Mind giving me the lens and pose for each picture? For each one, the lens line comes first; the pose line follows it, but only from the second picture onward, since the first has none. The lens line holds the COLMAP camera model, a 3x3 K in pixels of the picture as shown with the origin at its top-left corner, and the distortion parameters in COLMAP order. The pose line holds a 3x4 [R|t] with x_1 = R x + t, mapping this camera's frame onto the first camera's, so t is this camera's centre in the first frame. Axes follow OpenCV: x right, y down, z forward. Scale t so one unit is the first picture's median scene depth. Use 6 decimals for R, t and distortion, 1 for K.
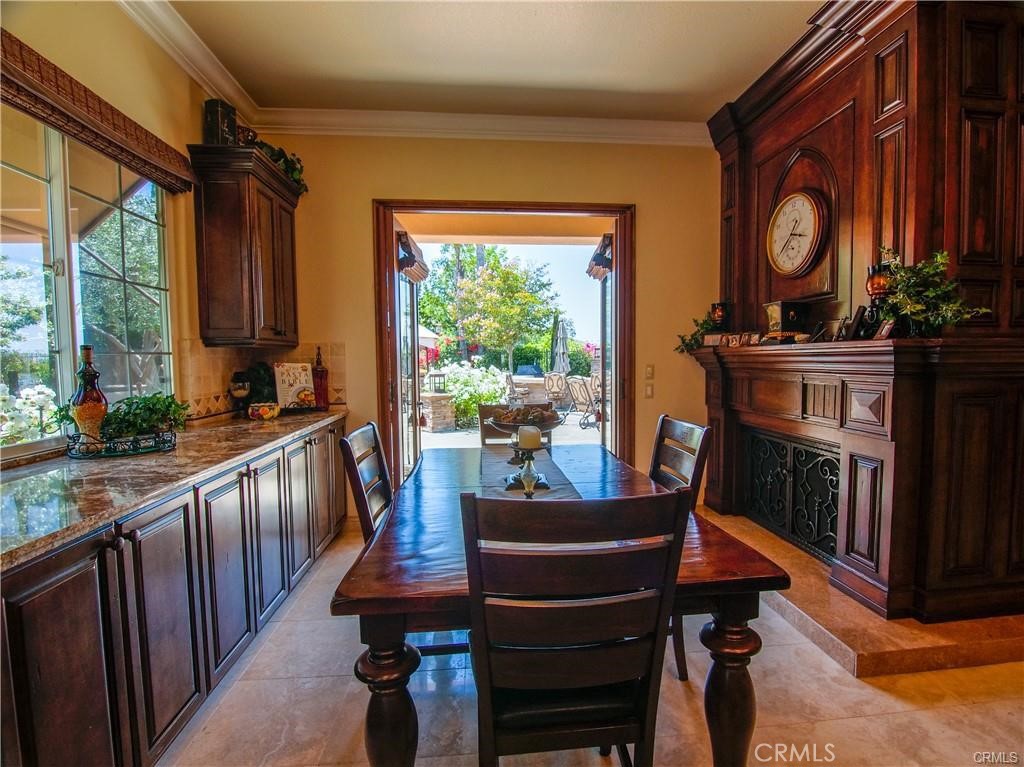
lens RADIAL K [[485.8, 0, 518.4], [0, 485.8, 386.5], [0, 0, 1]] dist [-0.018334, -0.002831]
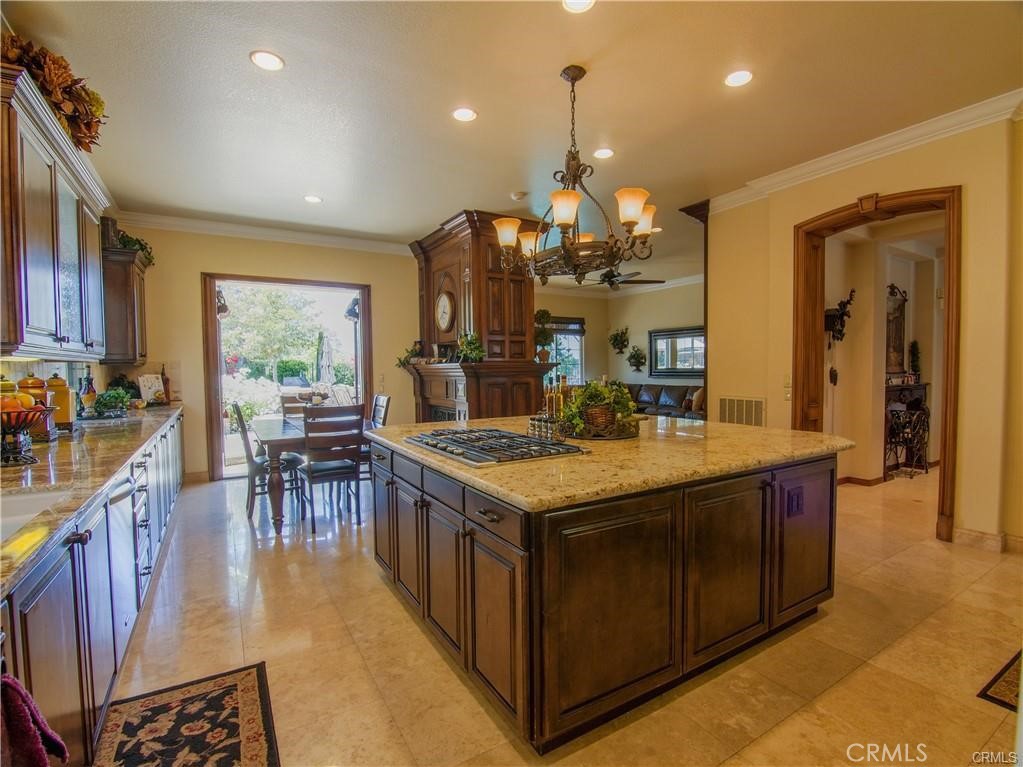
lens RADIAL K [[485.4, 0, 521.1], [0, 485.4, 386.5], [0, 0, 1]] dist [-0.018334, -0.002831]
pose [[0.891176, -0.018661, 0.453274, -0.084443], [0.029290, 0.999436, -0.016440, 0.047783], [-0.452711, 0.027927, 0.891220, -0.871567]]
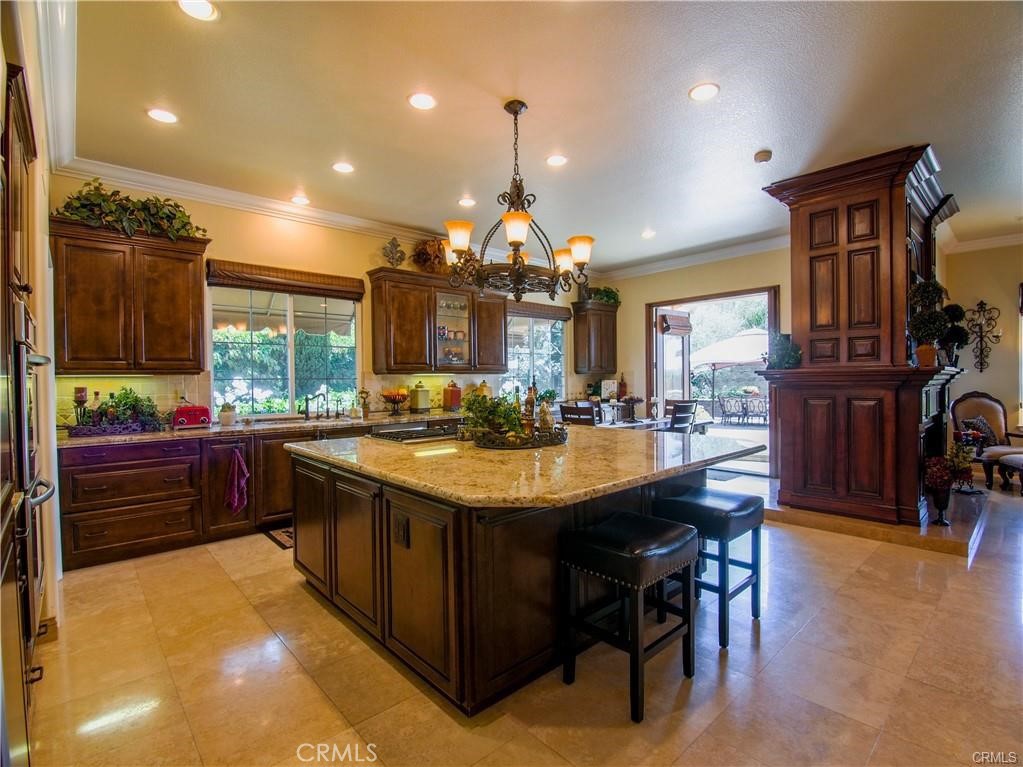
lens RADIAL K [[485.4, 0, 521.4], [0, 485.4, 386.0], [0, 0, 1]] dist [-0.018334, -0.002831]
pose [[0.614712, 0.009630, -0.788693, 1.035766], [-0.034772, 0.999284, -0.014900, 0.026726], [0.787984, 0.036584, 0.614607, -0.720366]]
